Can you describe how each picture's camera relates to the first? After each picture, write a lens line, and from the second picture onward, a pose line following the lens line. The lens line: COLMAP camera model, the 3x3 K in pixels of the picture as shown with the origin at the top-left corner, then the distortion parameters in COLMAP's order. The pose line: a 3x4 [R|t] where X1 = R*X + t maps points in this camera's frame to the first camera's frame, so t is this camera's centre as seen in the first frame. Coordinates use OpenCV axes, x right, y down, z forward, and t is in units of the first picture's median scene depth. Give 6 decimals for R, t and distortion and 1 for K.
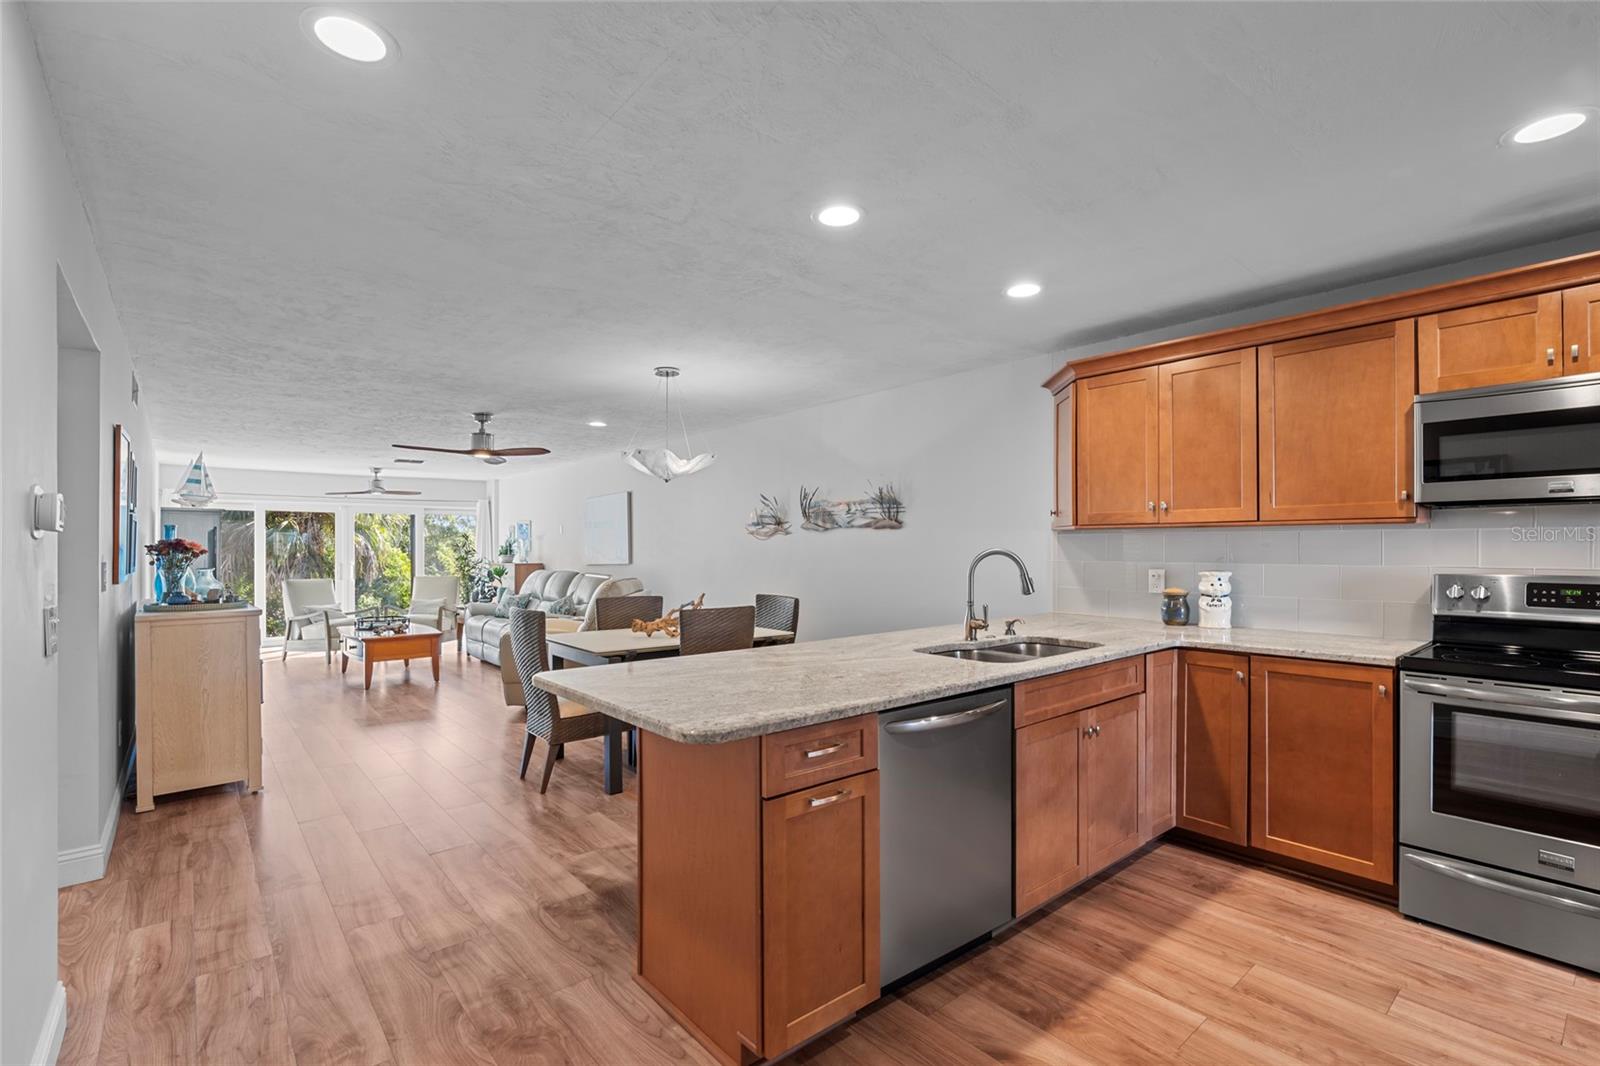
lens RADIAL K [[734.8, 0, 800.5], [0, 734.8, 550.5], [0, 0, 1]] dist [-0.001809, 0.000104]
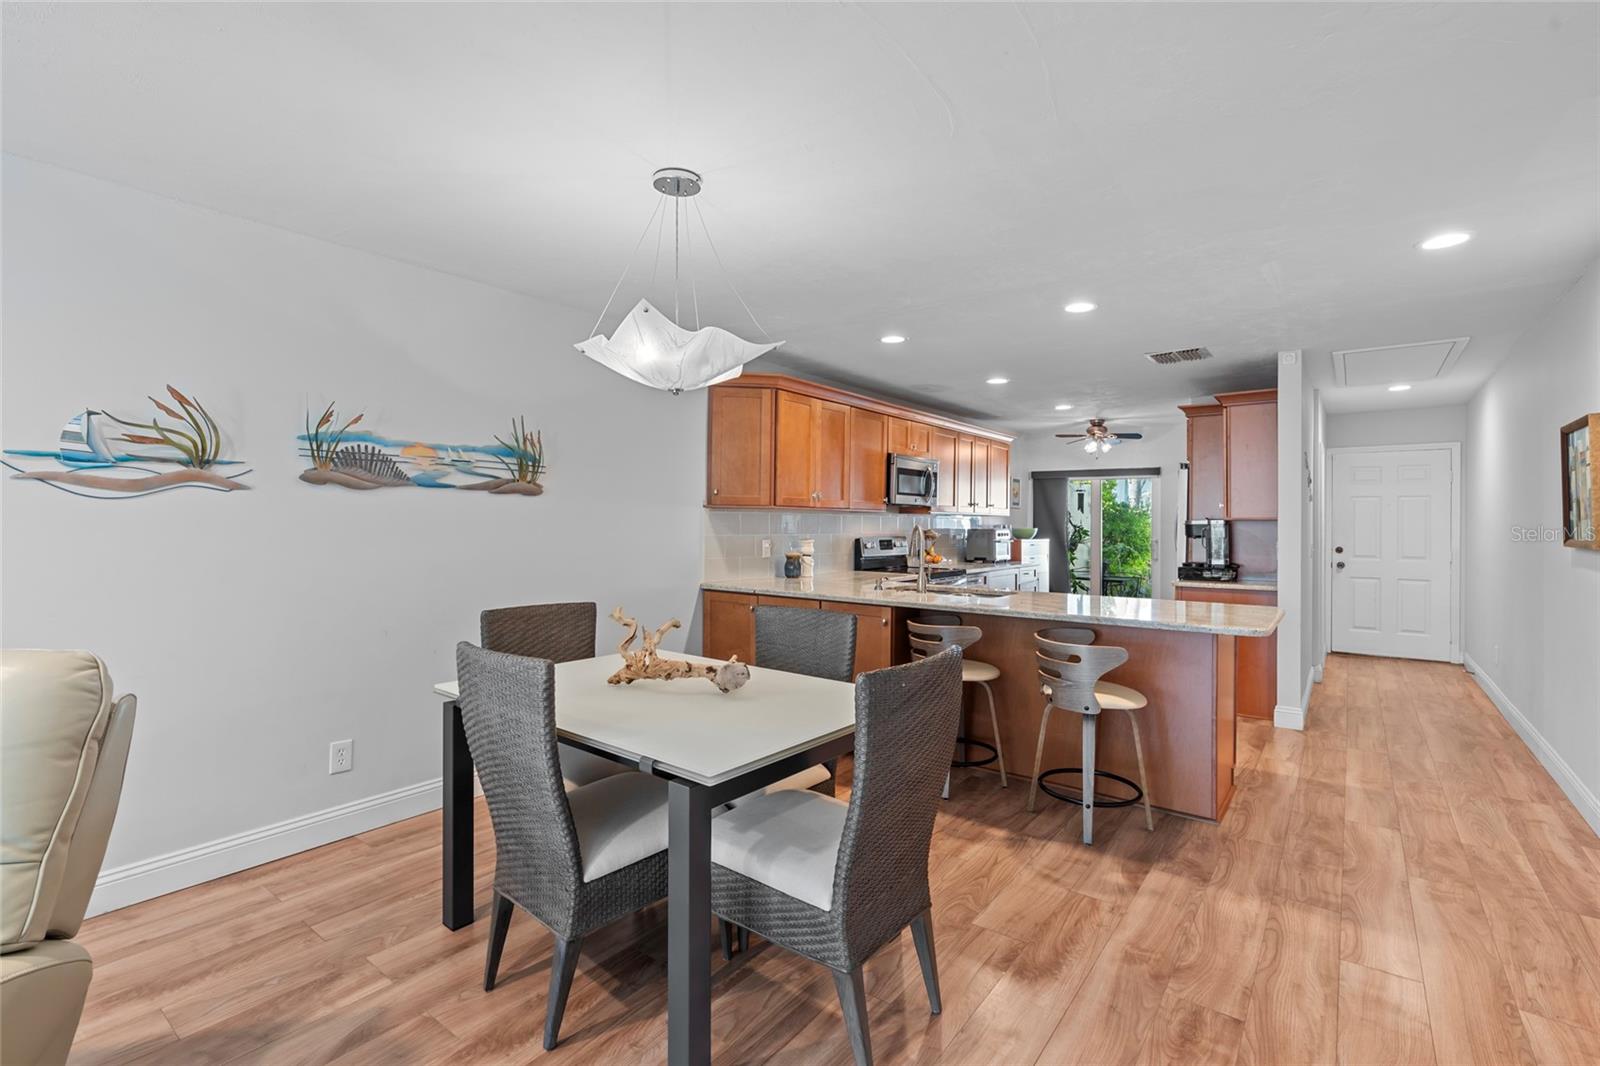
lens RADIAL K [[721.2, 0, 804.7], [0, 721.2, 529.0], [0, 0, 1]] dist [-0.005669, 0.000514]
pose [[-0.218165, -0.006114, 0.975893, -0.895322], [-0.000685, 0.999981, 0.006112, -0.002818], [-0.975912, 0.000665, -0.218166, 1.321580]]
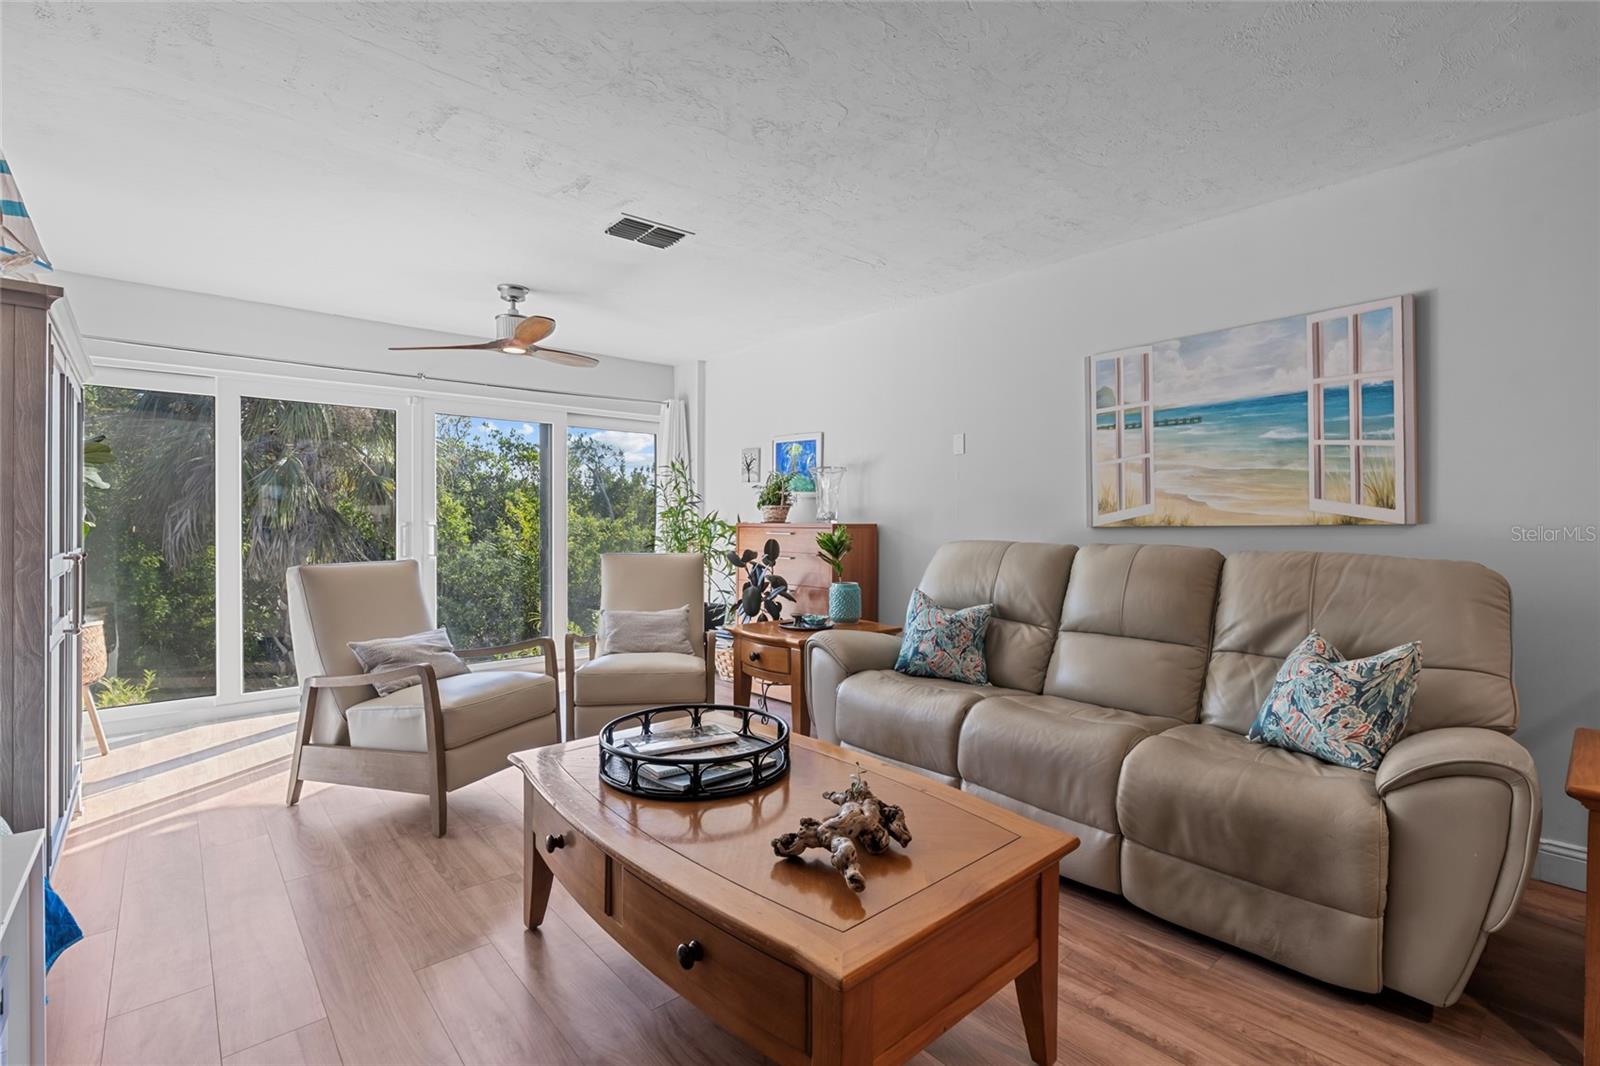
lens RADIAL K [[725.4, 0, 805.7], [0, 725.4, 521.6], [0, 0, 1]] dist [-0.002565, 0.000182]
pose [[0.999741, 0.005588, 0.022056, -1.178016], [-0.005729, 0.999964, 0.006317, 0.042342], [-0.022020, -0.006442, 0.999737, 1.641546]]
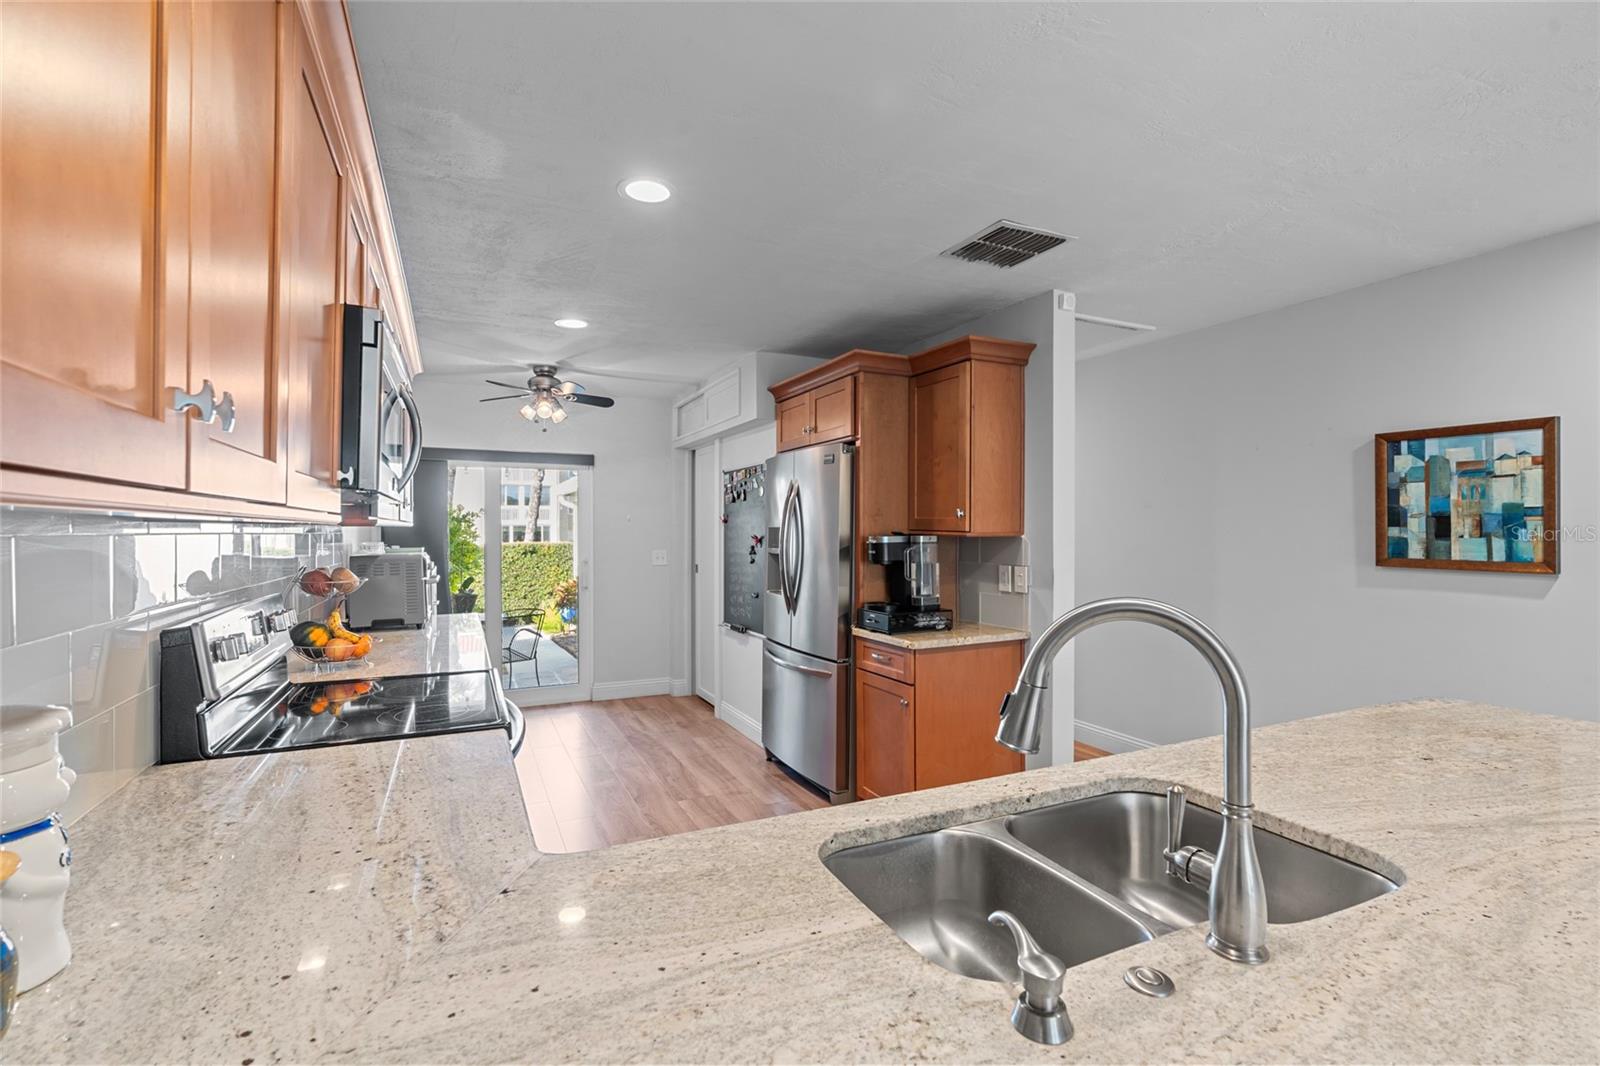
lens RADIAL K [[725.4, 0, 805.7], [0, 725.4, 521.6], [0, 0, 1]] dist [-0.002565, 0.000182]
pose [[-0.969871, 0.007430, 0.243504, 0.283941], [0.005695, 0.999953, -0.007829, -0.024475], [-0.243551, -0.006206, -0.969868, 1.142595]]
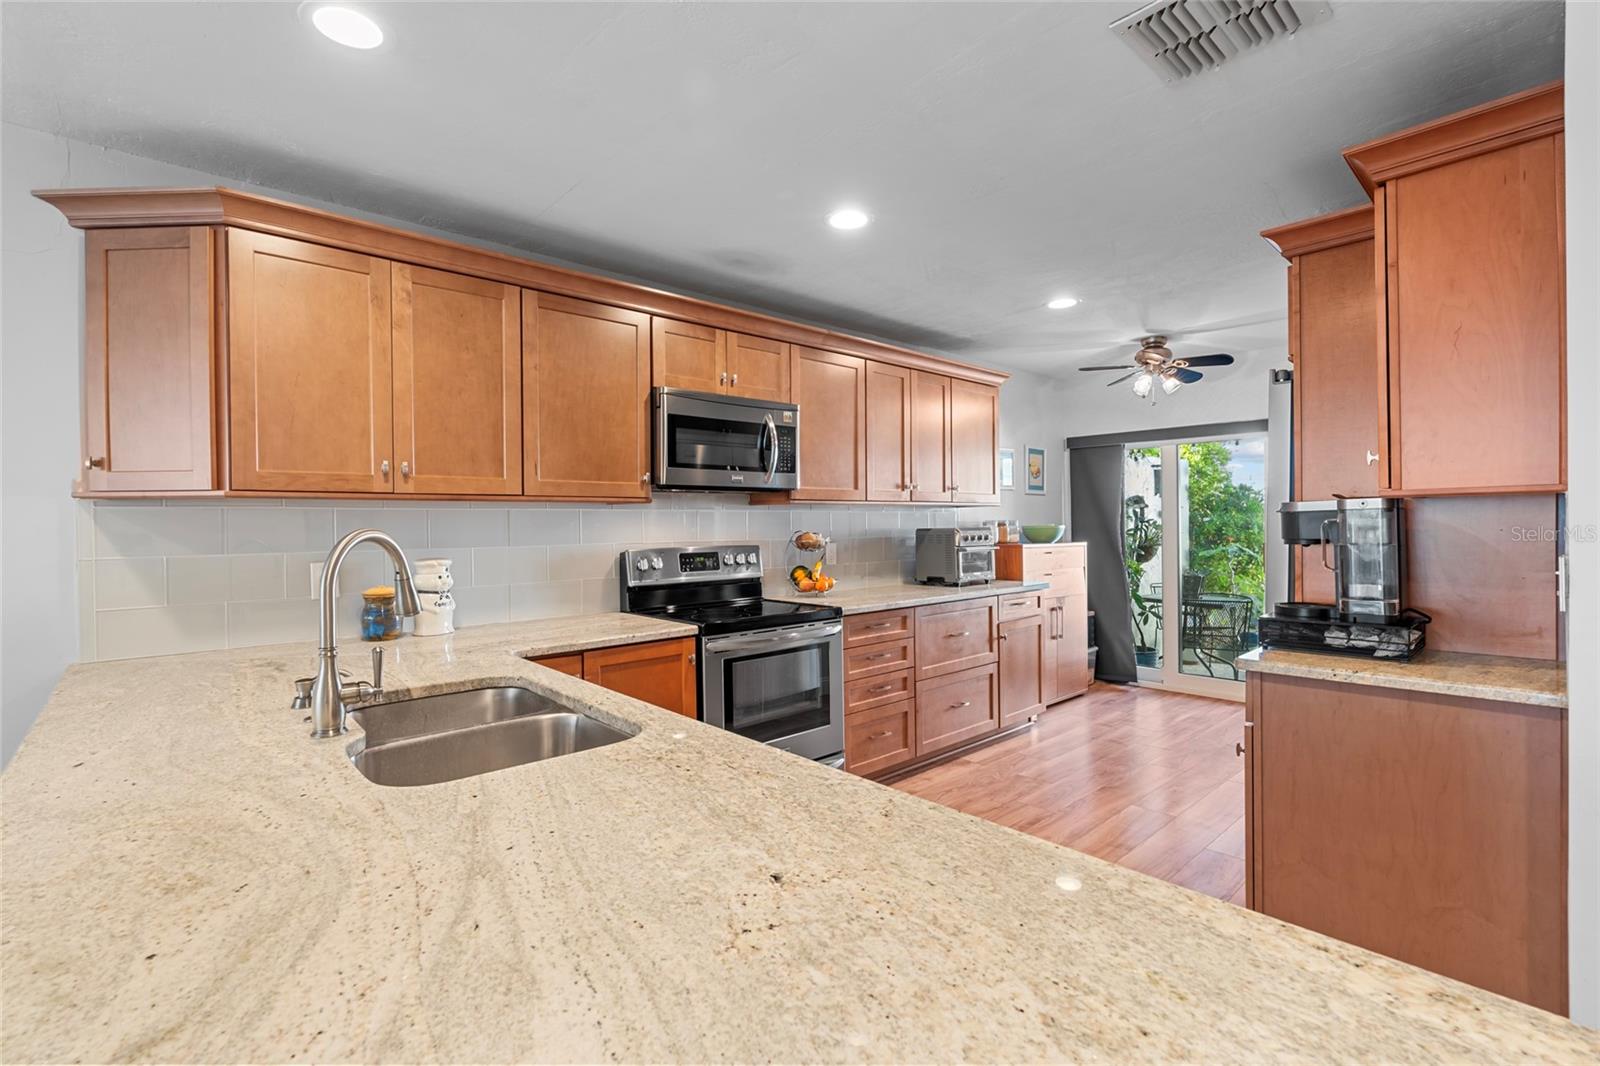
lens RADIAL K [[721.2, 0, 804.7], [0, 721.2, 529.0], [0, 0, 1]] dist [-0.005669, 0.000514]
pose [[-0.039055, -0.002887, 0.999233, -0.193321], [0.018987, 0.999813, 0.003631, 0.001189], [-0.999057, 0.019115, -0.038993, 0.641085]]
